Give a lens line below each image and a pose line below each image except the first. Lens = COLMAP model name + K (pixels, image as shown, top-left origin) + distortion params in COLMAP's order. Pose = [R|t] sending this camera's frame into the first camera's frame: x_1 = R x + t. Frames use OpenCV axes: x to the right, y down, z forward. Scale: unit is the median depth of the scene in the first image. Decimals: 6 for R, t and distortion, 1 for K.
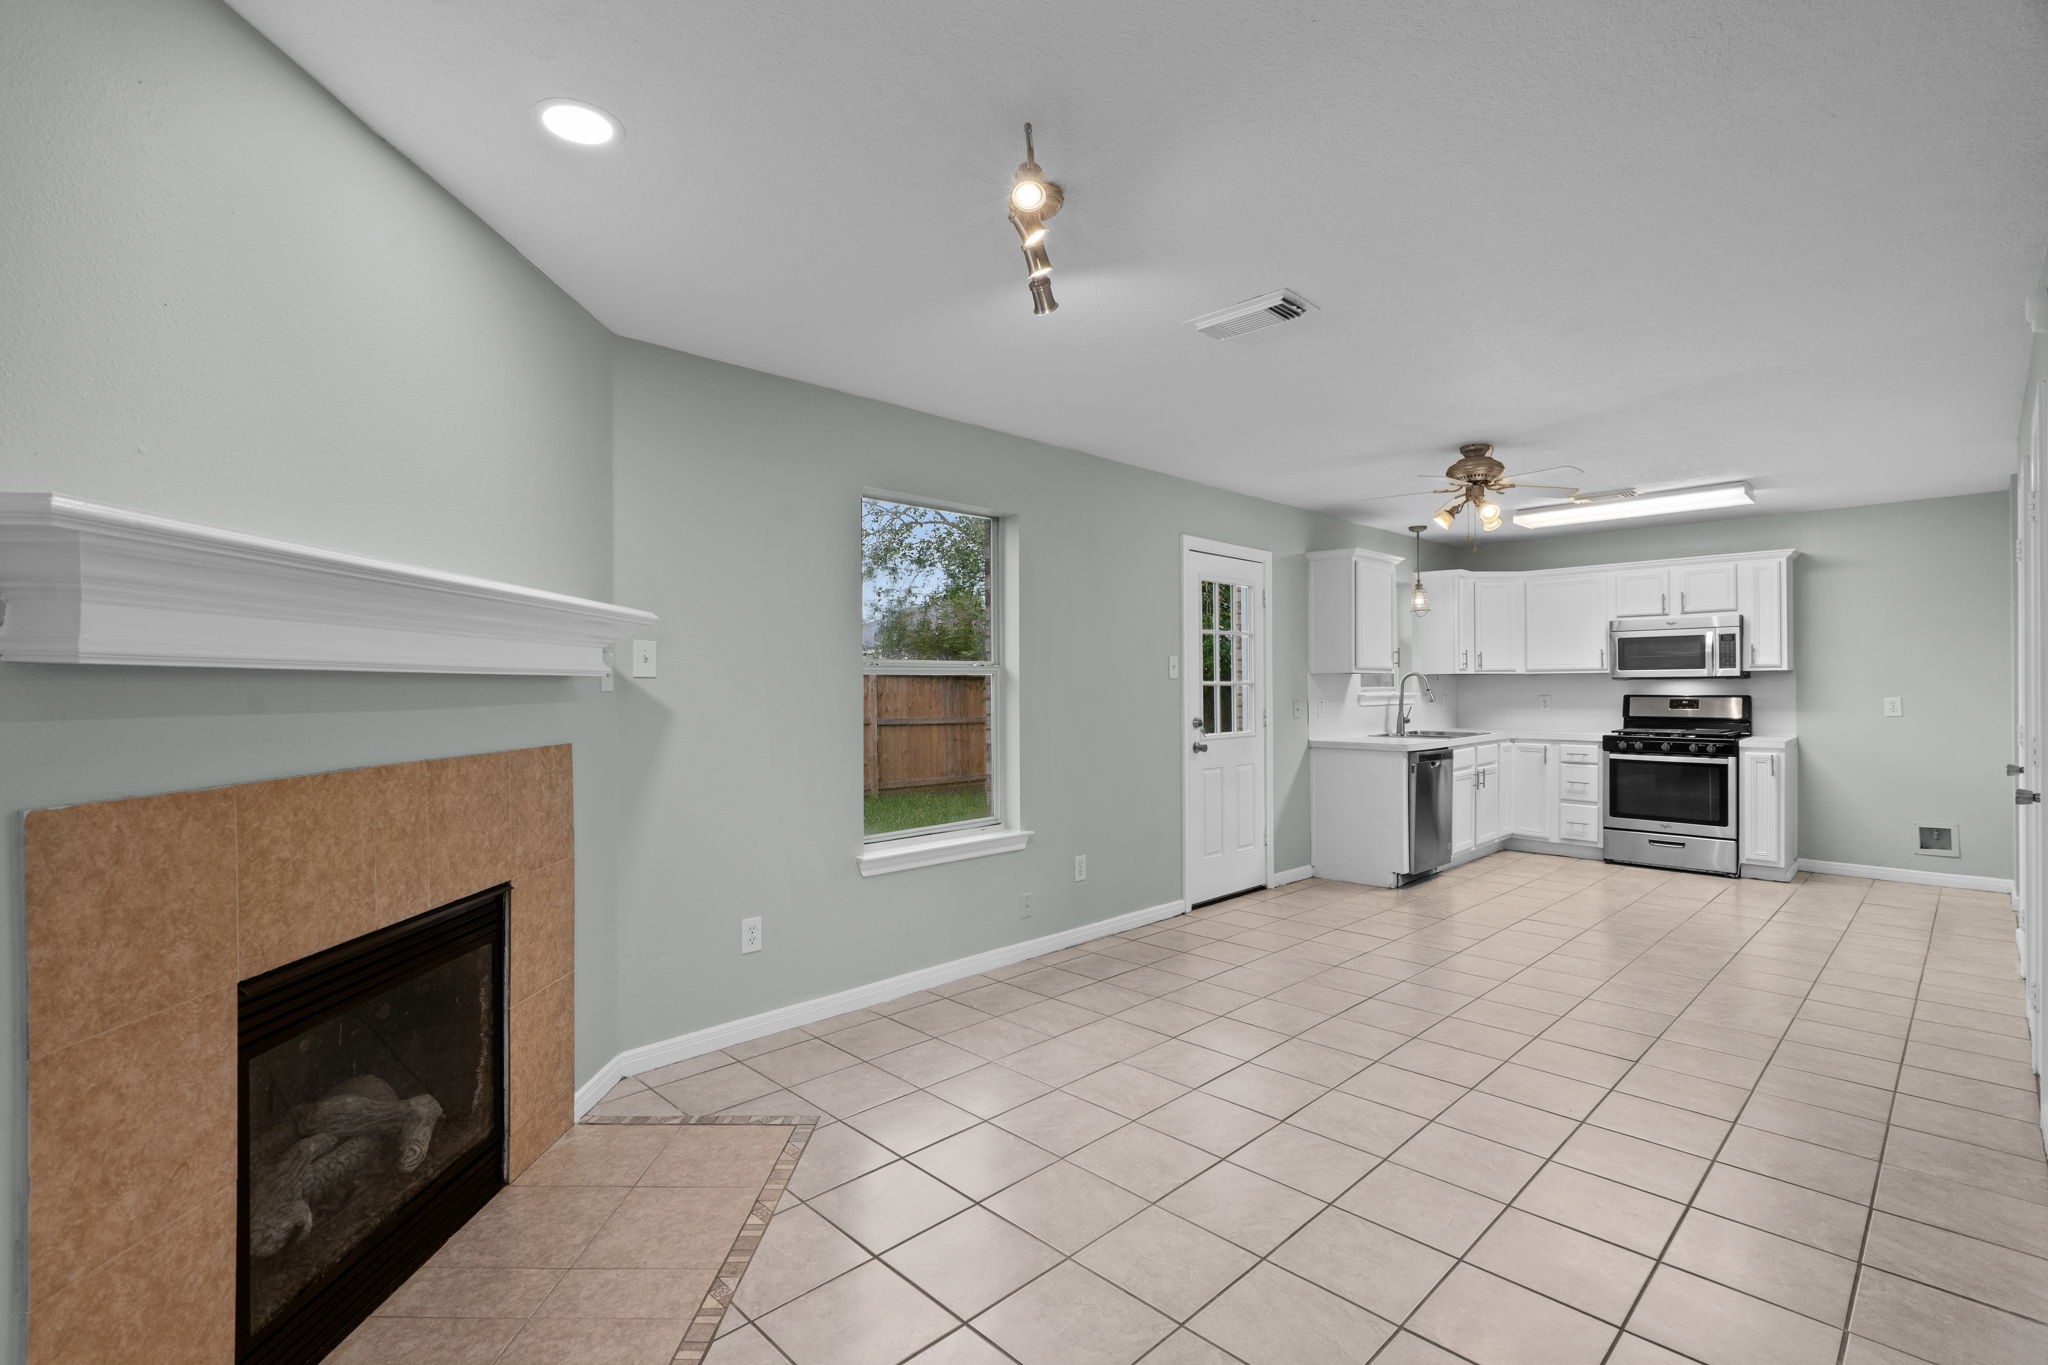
lens RADIAL K [[937.0, 0, 1015.1], [0, 937.0, 678.4], [0, 0, 1]] dist [0.000191, 0.000341]
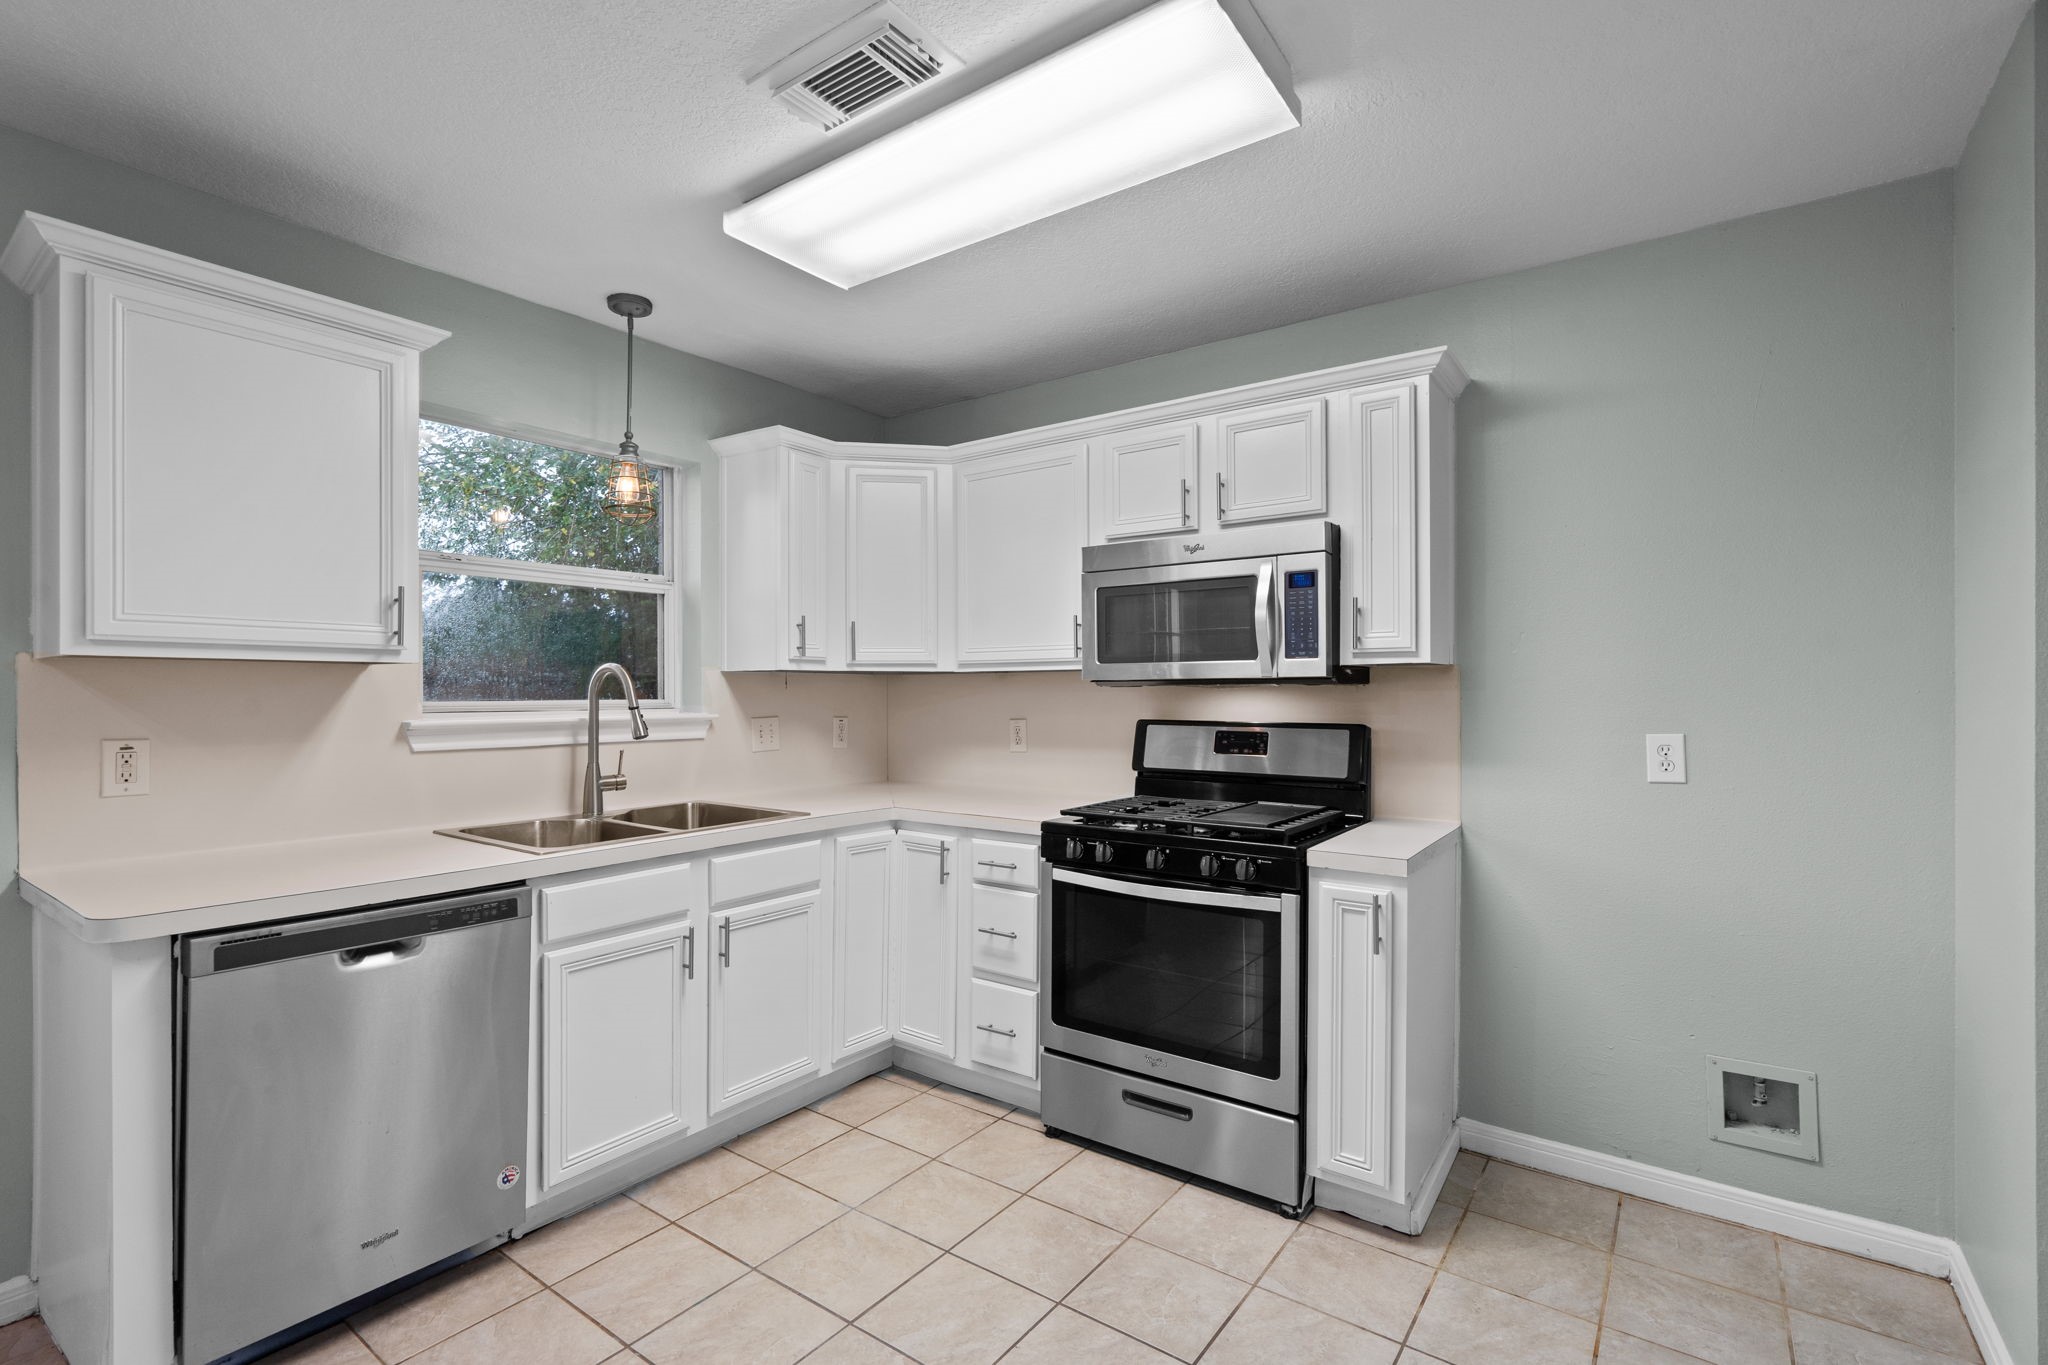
lens RADIAL K [[937.0, 0, 1033.1], [0, 937.0, 682.8], [0, 0, 1]] dist [0.000191, 0.000341]
pose [[0.984674, 0.007347, 0.174253, 0.573530], [-0.006872, 0.999971, -0.003325, 0.001860], [-0.174272, 0.002076, 0.984695, 0.623127]]
